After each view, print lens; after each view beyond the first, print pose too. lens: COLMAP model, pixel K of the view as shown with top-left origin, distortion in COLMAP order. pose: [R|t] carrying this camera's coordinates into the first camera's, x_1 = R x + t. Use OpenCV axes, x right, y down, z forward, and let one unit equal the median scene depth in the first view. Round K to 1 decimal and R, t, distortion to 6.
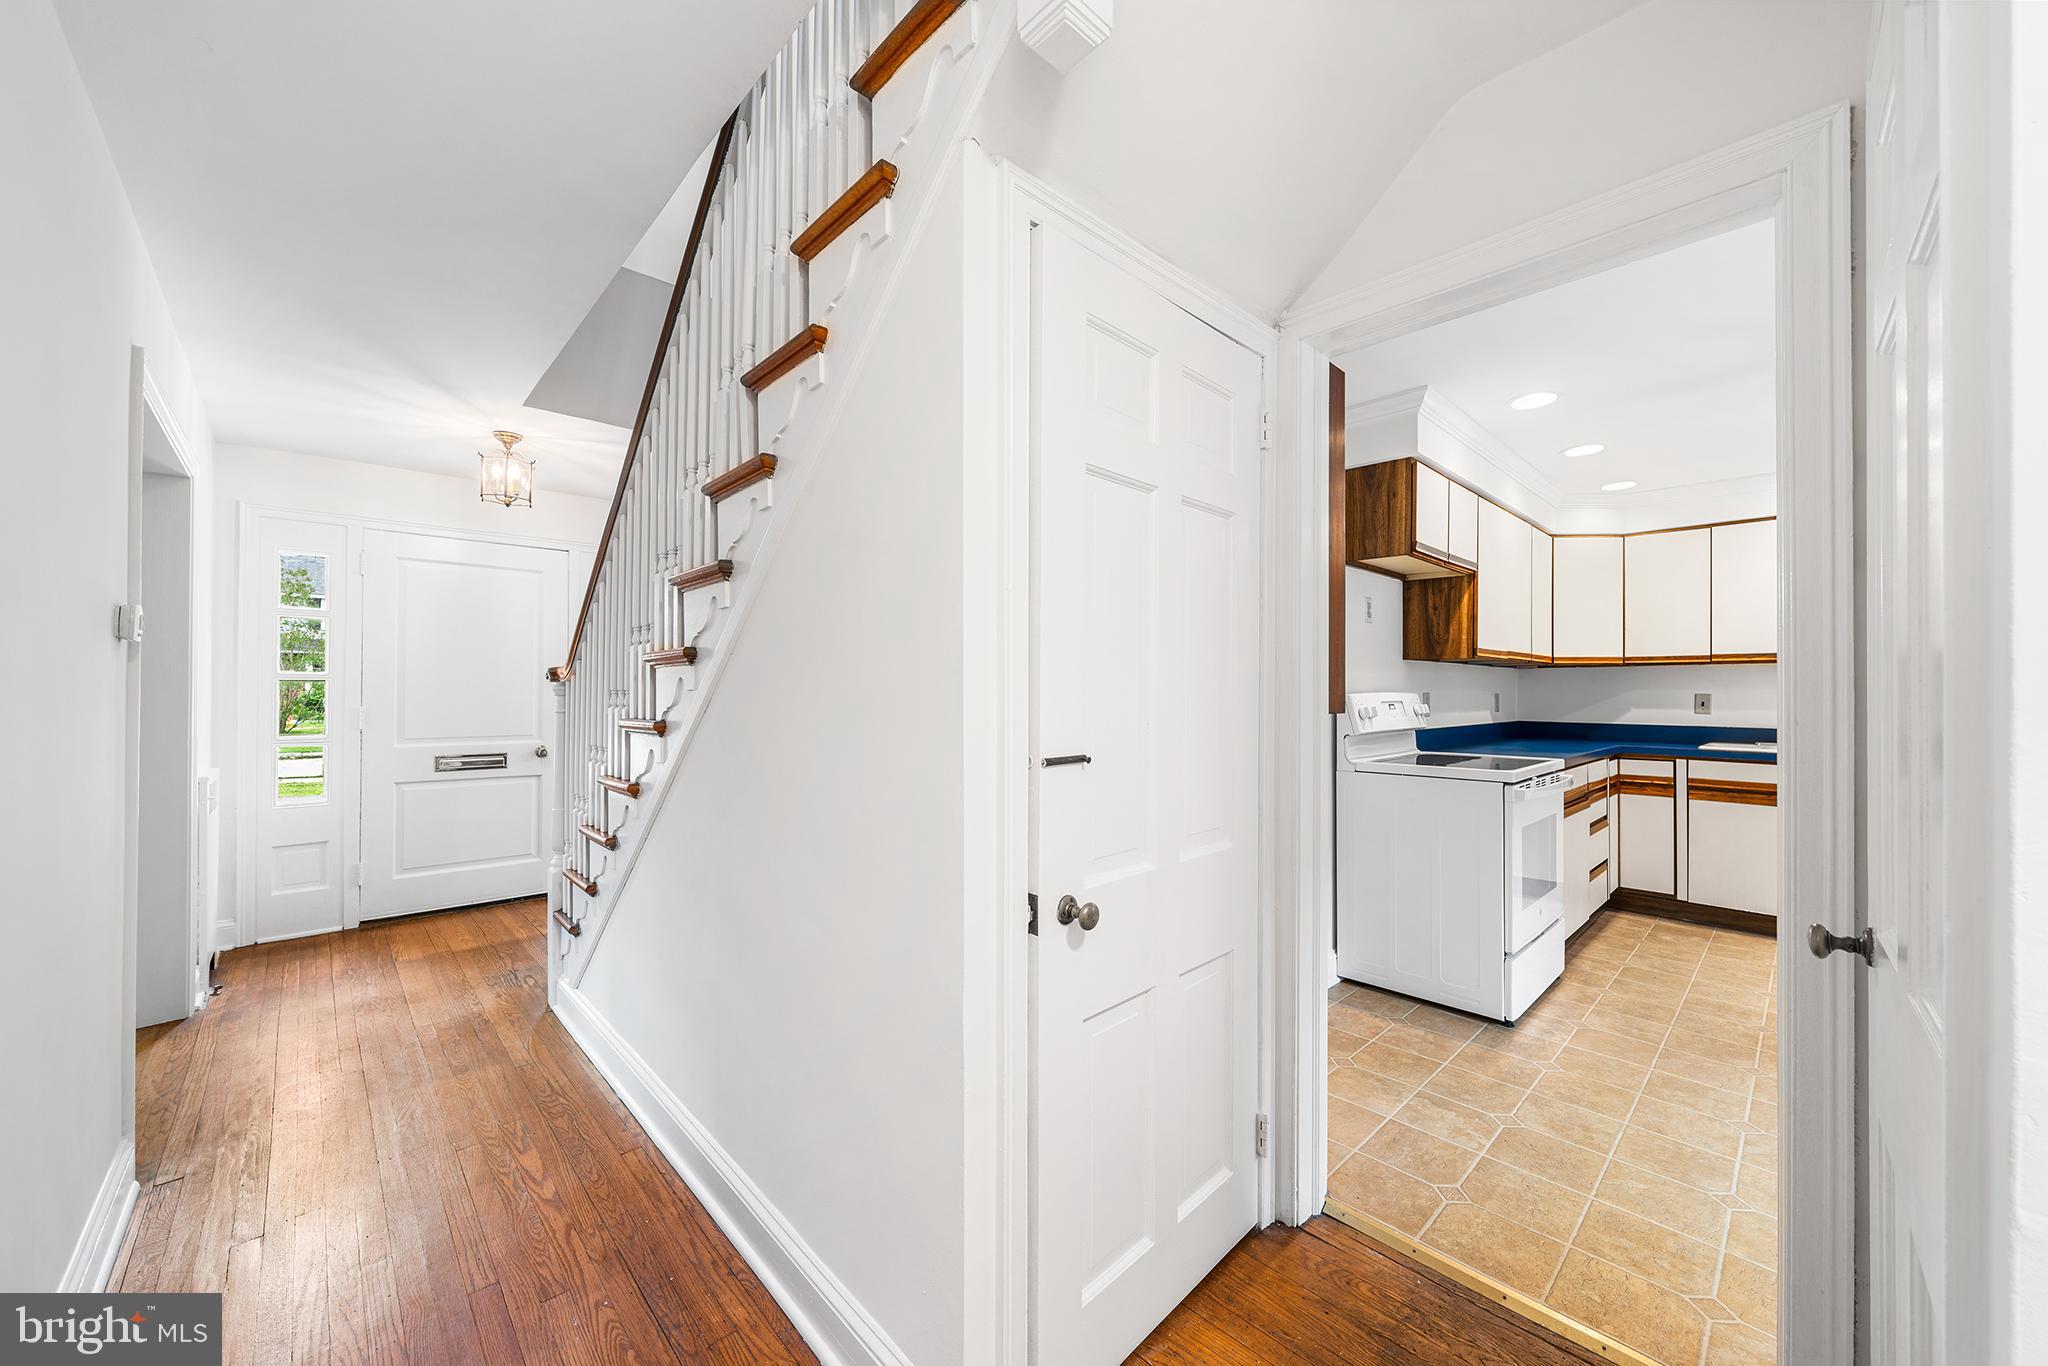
lens RADIAL K [[781.2, 0, 1017.0], [0, 781.2, 686.1], [0, 0, 1]] dist [-0.001111, -0.000430]
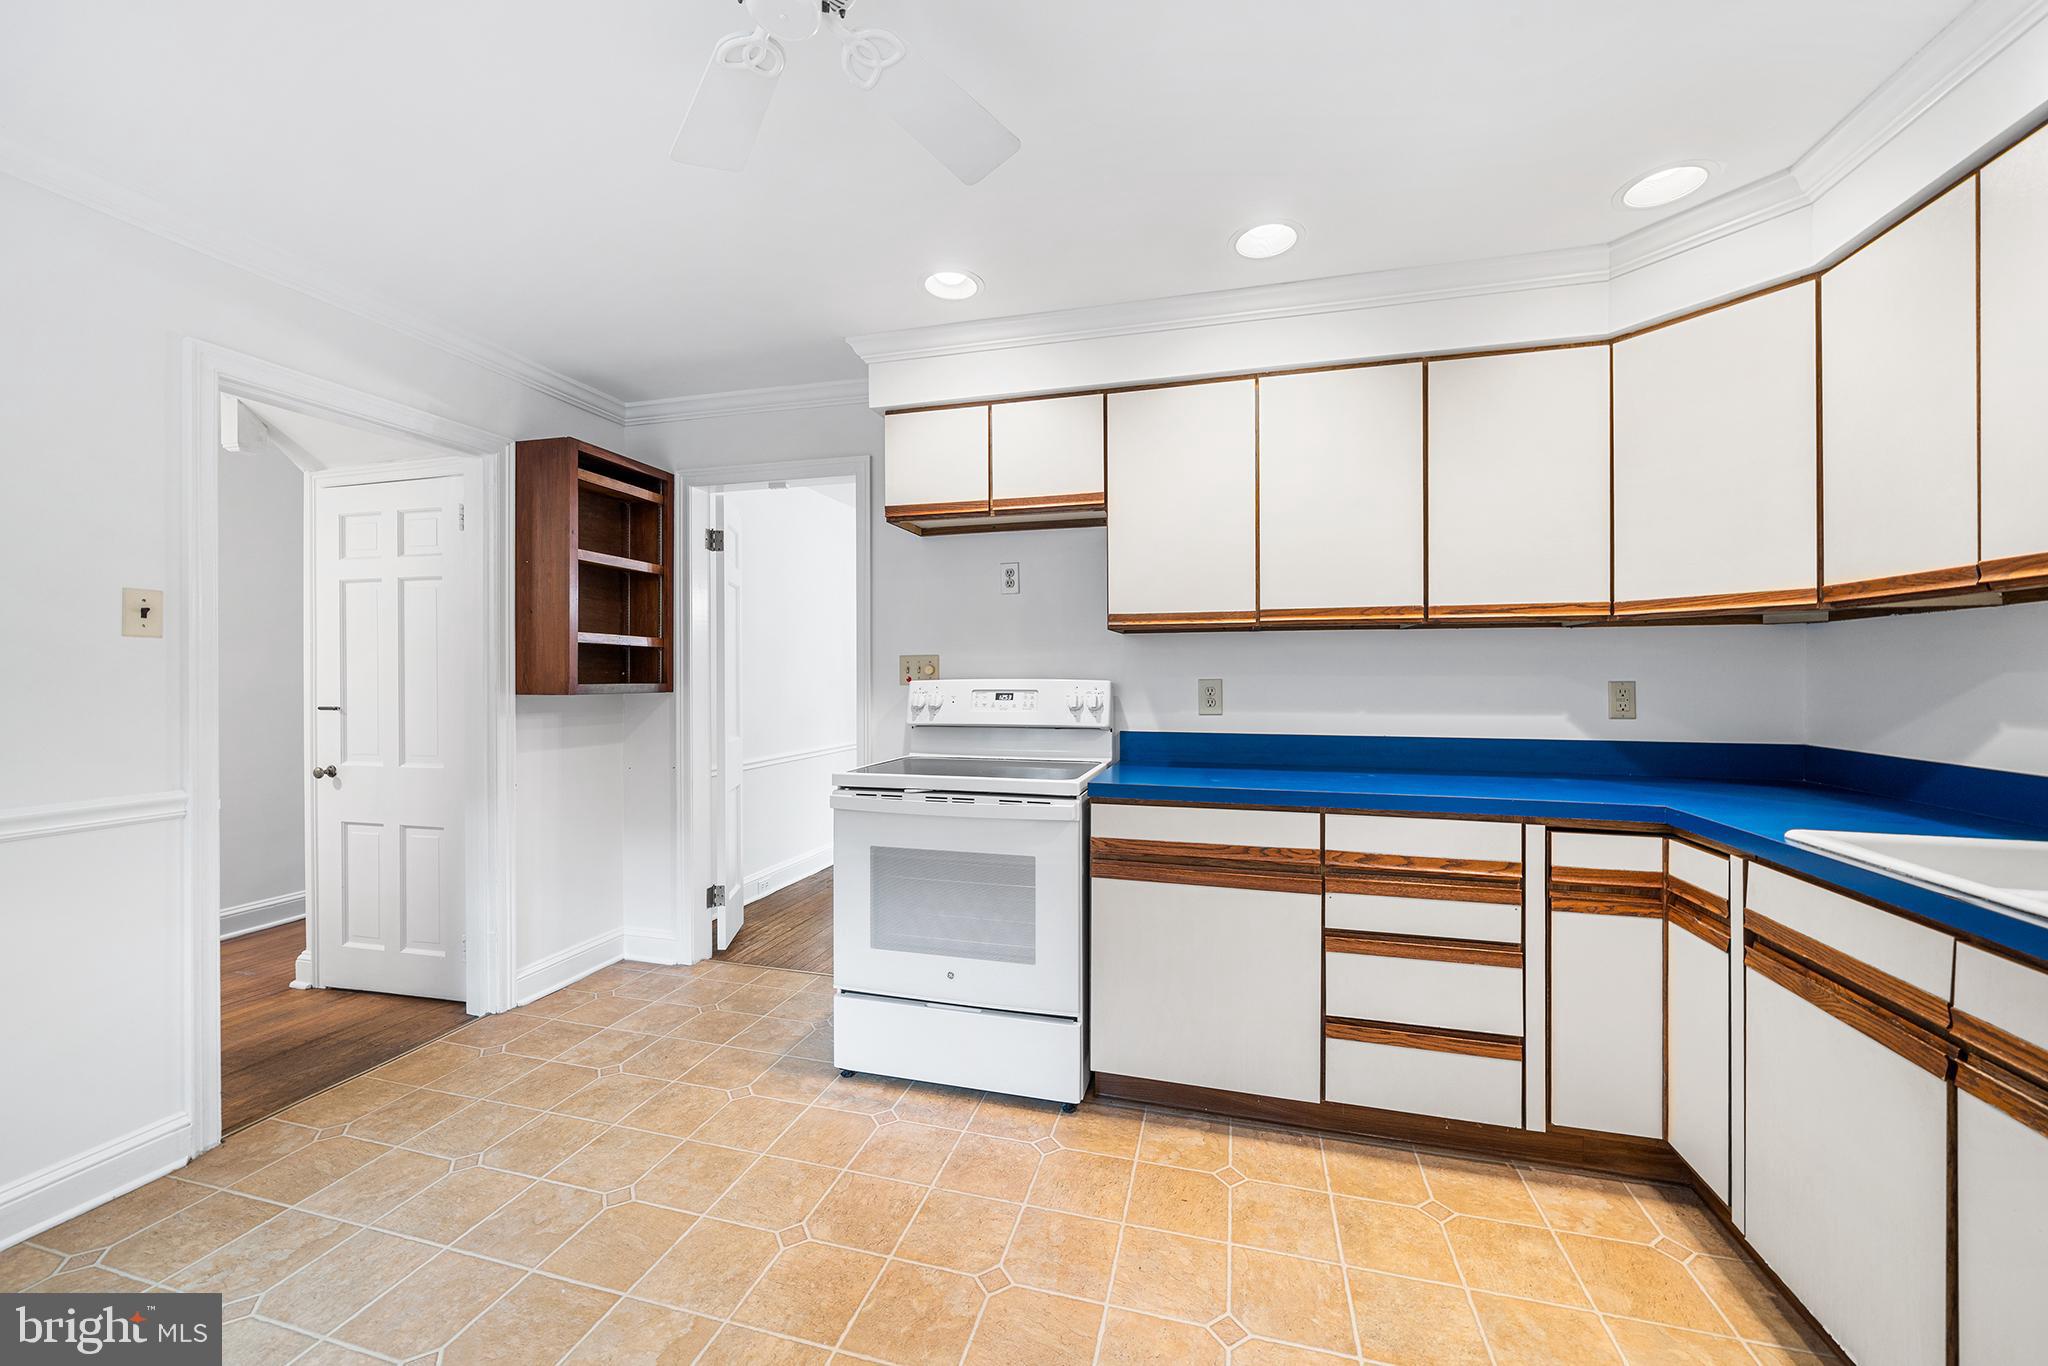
lens RADIAL K [[781.2, 0, 1017.0], [0, 781.2, 686.1], [0, 0, 1]] dist [-0.001111, -0.000430]
pose [[0.502263, 0.009268, -0.864665, 1.469565], [0.015153, 0.999695, 0.019518, -0.004511], [0.864582, -0.022905, 0.501969, 0.747058]]
